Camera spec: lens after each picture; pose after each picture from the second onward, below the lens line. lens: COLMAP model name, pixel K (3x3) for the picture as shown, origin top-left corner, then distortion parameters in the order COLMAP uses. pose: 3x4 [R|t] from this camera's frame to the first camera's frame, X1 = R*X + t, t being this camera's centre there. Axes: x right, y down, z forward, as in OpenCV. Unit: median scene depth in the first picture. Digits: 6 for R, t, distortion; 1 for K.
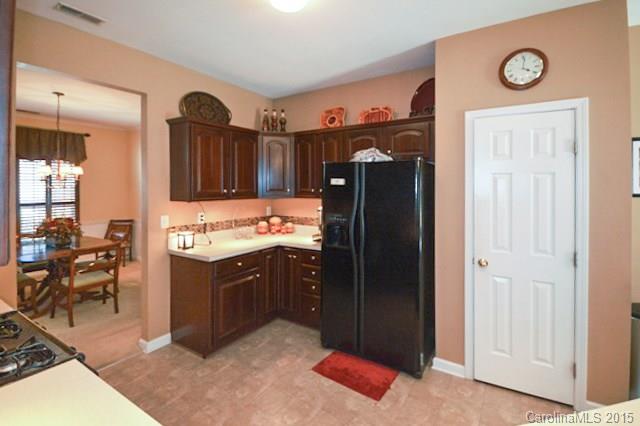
lens RADIAL K [[297.5, 0, 318.2], [0, 297.5, 187.5], [0, 0, 1]] dist [-0.003642, -0.000164]
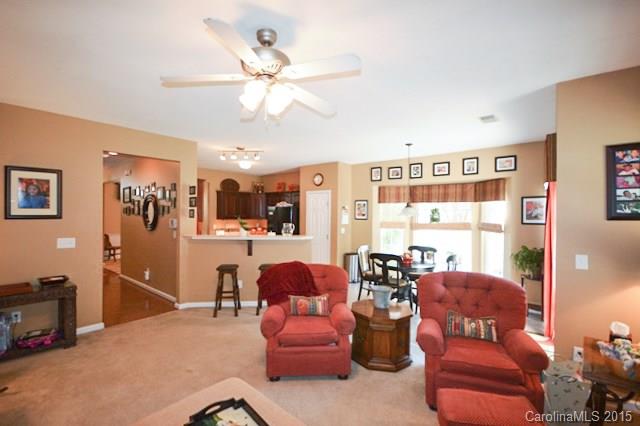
lens RADIAL K [[292.7, 0, 321.0], [0, 292.7, 212.5], [0, 0, 1]] dist [-0.002425, -0.000281]
pose [[0.990739, 0.008727, -0.135501, 0.794930], [-0.010301, 0.999887, -0.010919, -0.000593], [0.135390, 0.012213, 0.990717, -1.499556]]
